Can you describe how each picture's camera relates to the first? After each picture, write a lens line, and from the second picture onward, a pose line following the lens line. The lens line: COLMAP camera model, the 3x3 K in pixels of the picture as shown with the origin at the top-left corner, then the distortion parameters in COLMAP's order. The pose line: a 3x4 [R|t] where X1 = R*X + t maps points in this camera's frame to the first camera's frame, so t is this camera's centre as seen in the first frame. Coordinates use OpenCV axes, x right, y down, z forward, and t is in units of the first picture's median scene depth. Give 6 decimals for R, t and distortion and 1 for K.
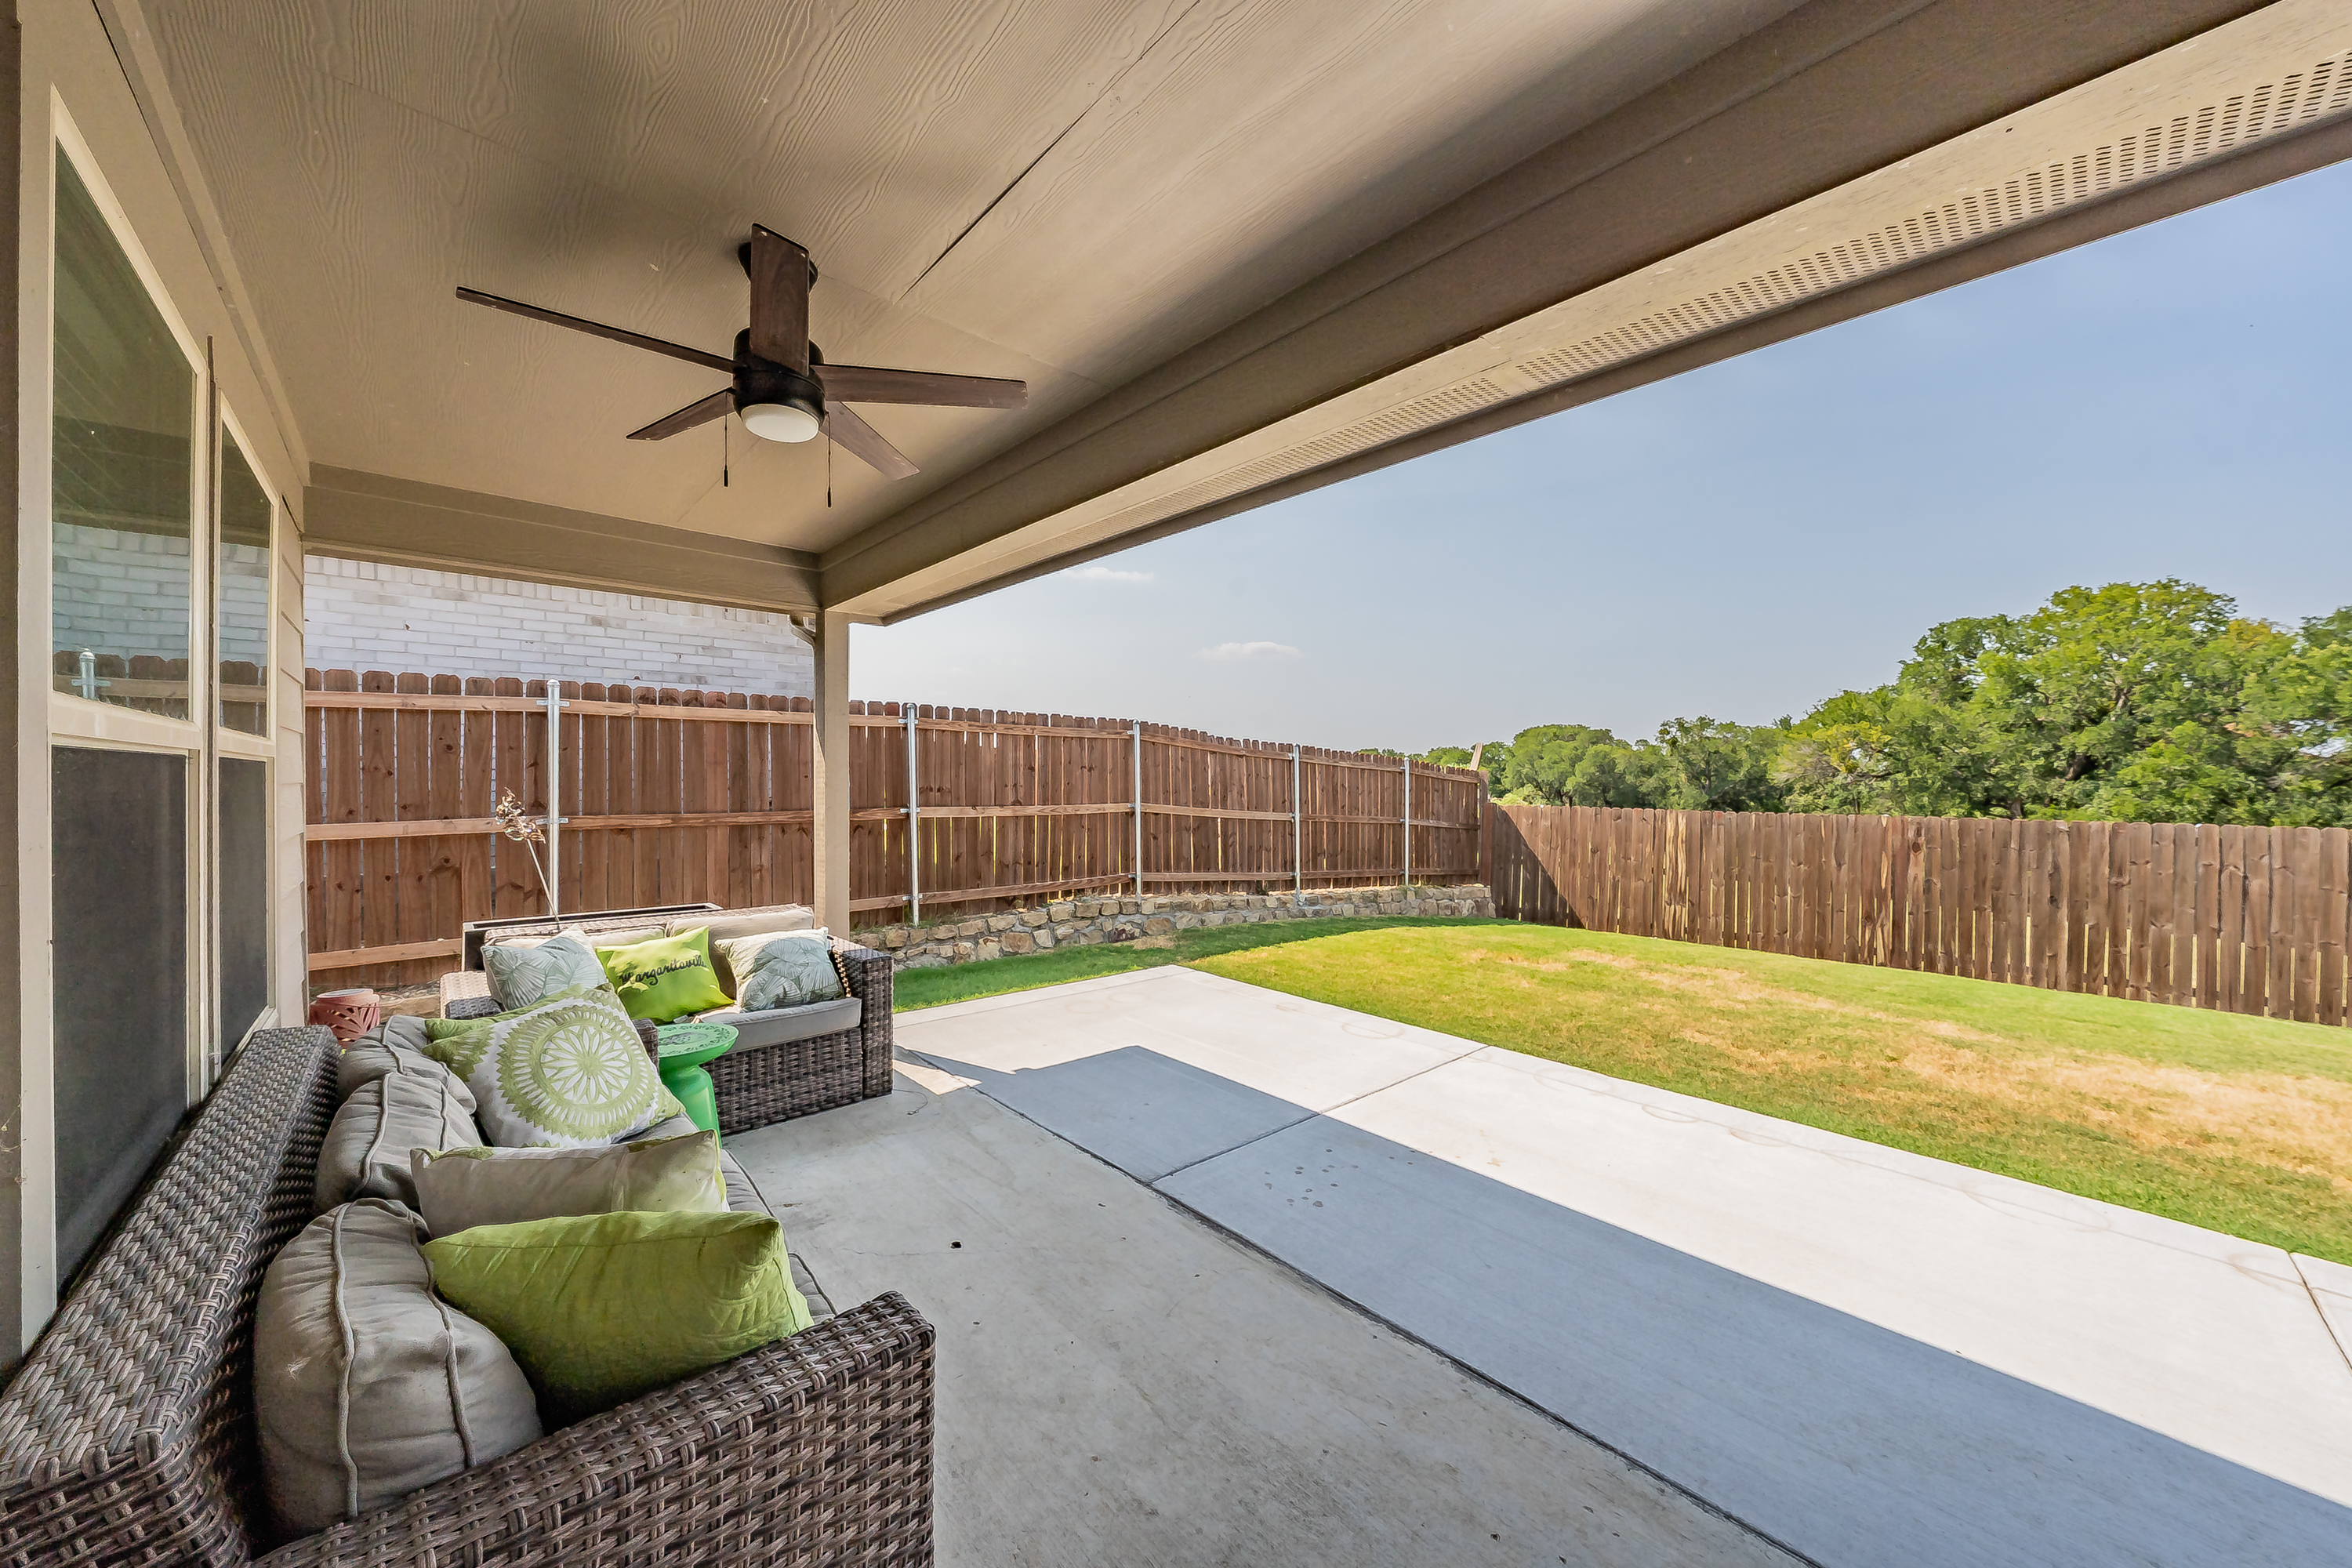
lens RADIAL K [[853.4, 0, 1181.3], [0, 853.4, 785.6], [0, 0, 1]] dist [-0.007273, -0.000068]
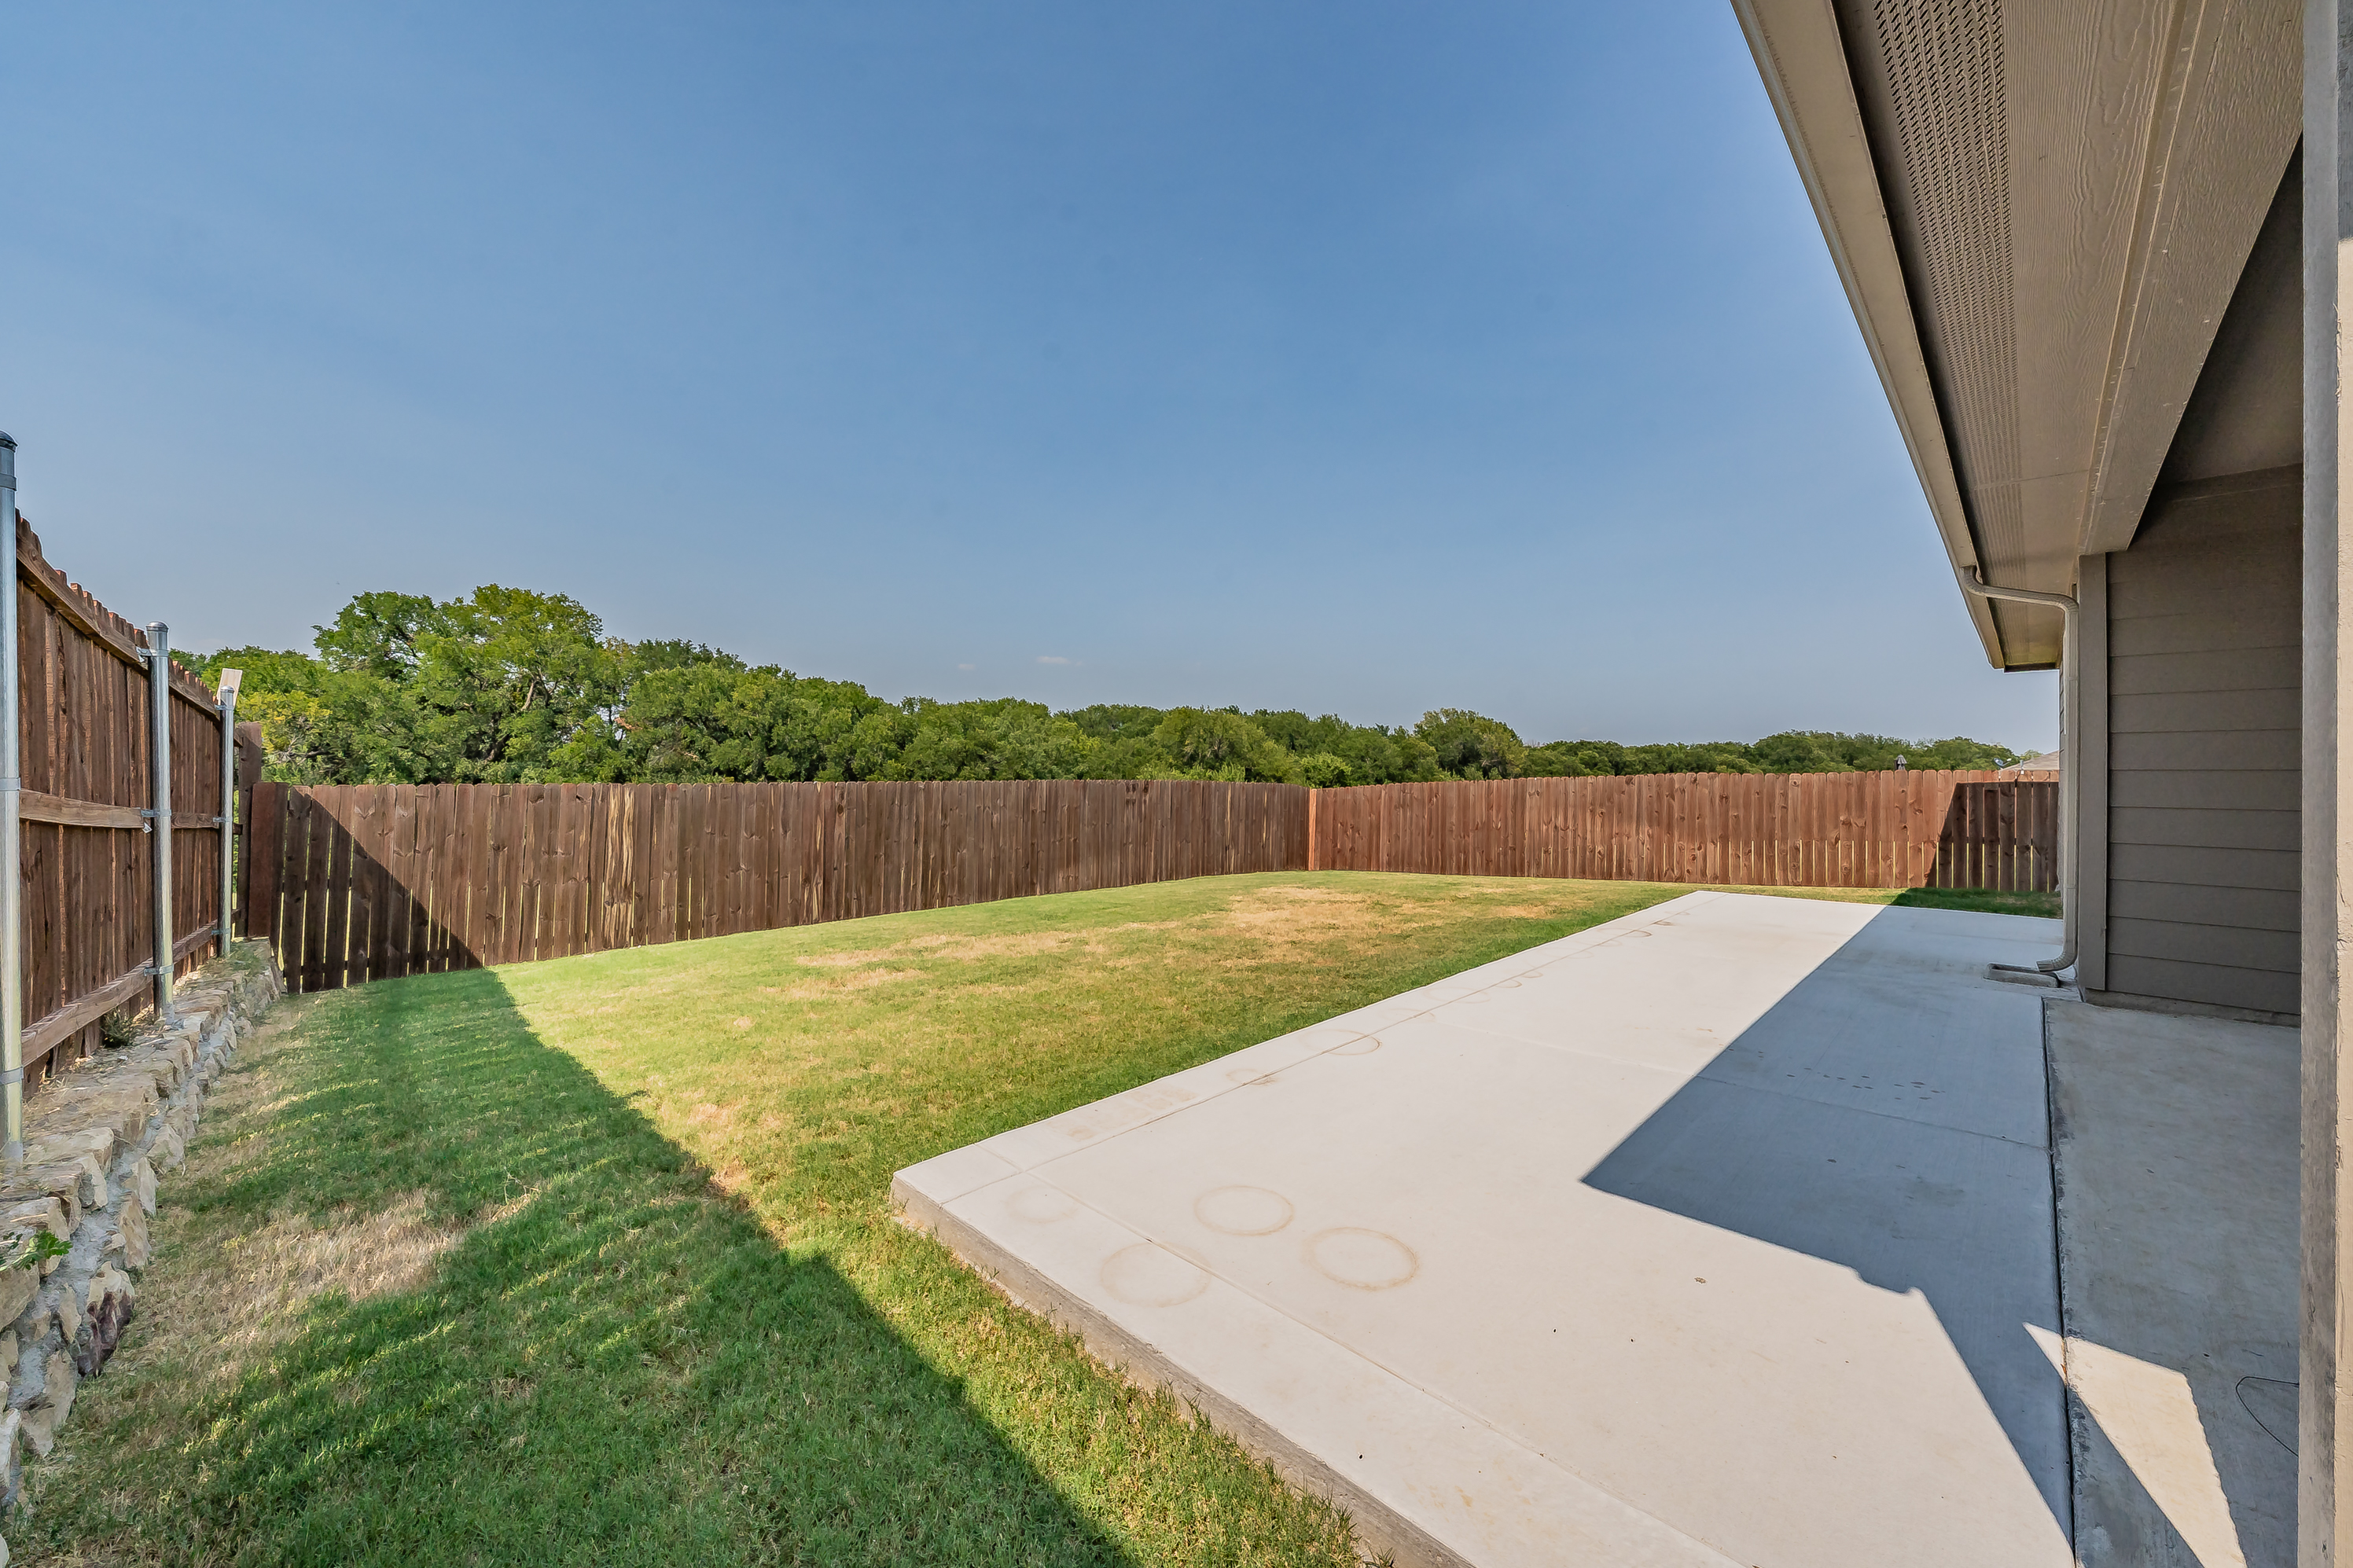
lens RADIAL K [[853.6, 0, 1180.8], [0, 853.6, 767.1], [0, 0, 1]] dist [-0.007273, -0.000068]
pose [[-0.039266, -0.001272, 0.999228, -0.260749], [0.007232, 0.999973, 0.001558, 0.017961], [-0.999203, 0.007288, -0.039256, 0.571746]]
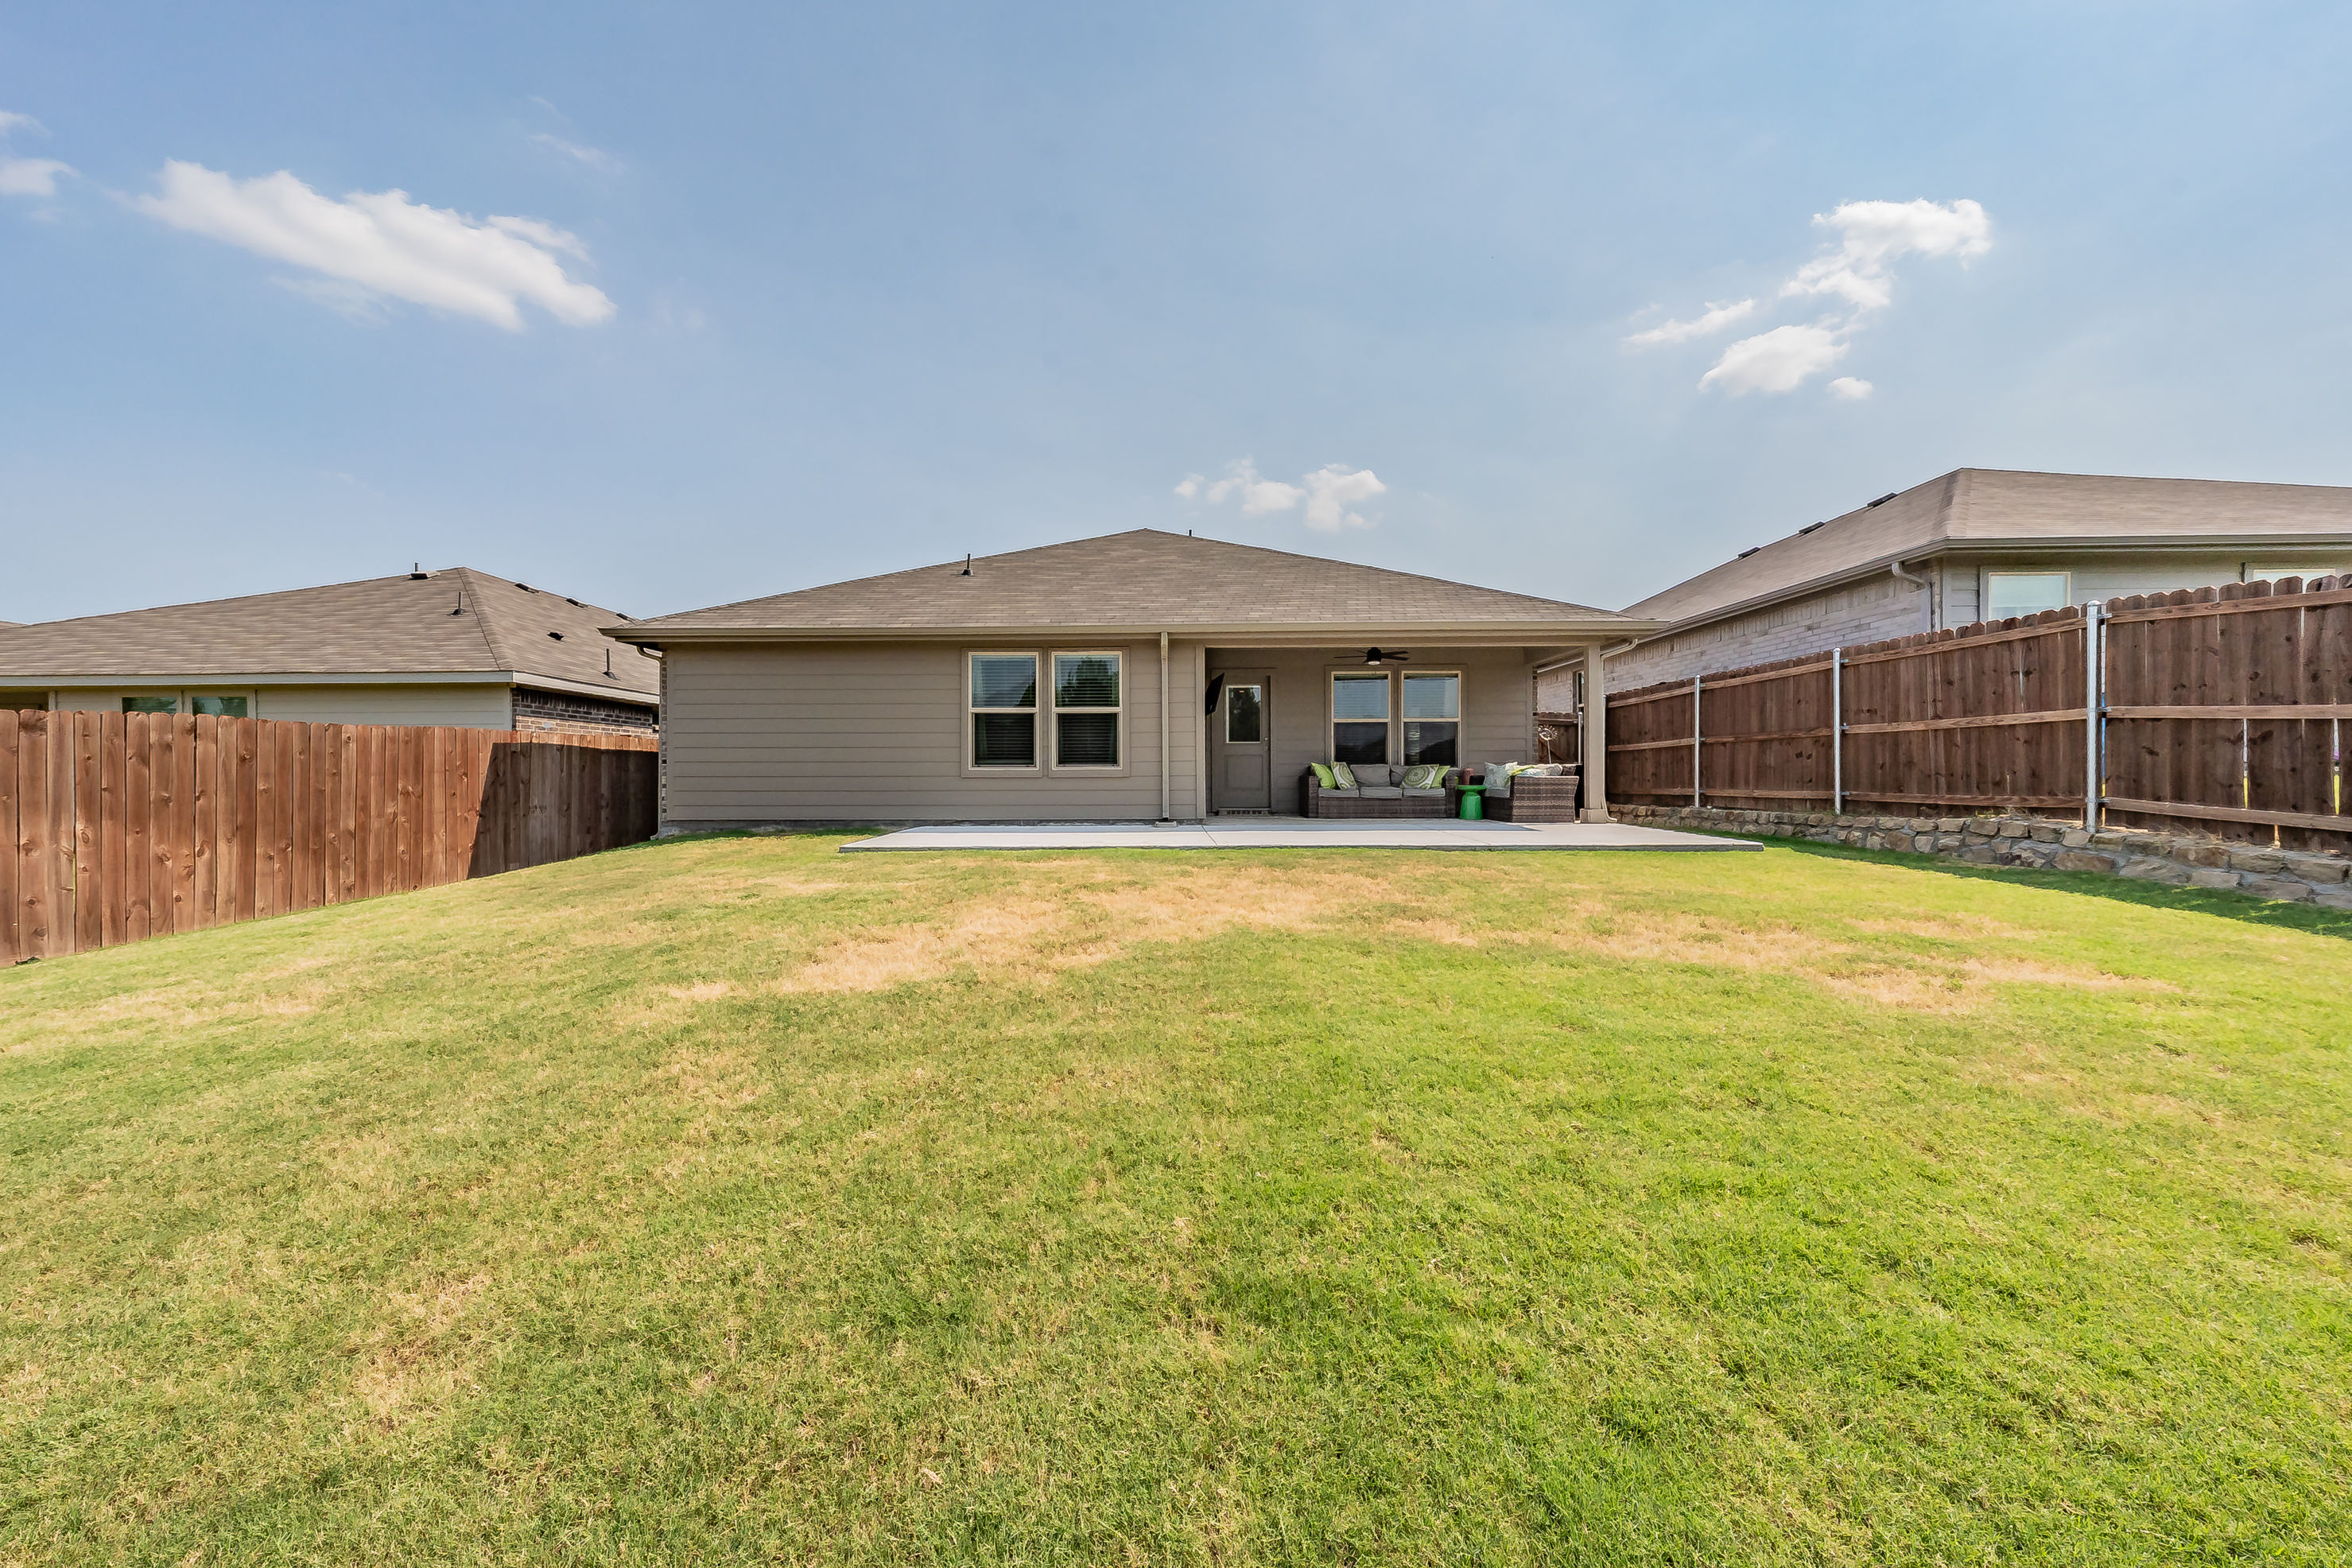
lens RADIAL K [[802.0, 0, 1176.6], [0, 802.0, 777.0], [0, 0, 1]] dist [0.000087, -0.000205]
pose [[-0.698766, -0.003891, -0.715340, 0.898620], [-0.009024, 0.999954, 0.003376, 0.076182], [0.715293, 0.008814, -0.698769, 0.774440]]
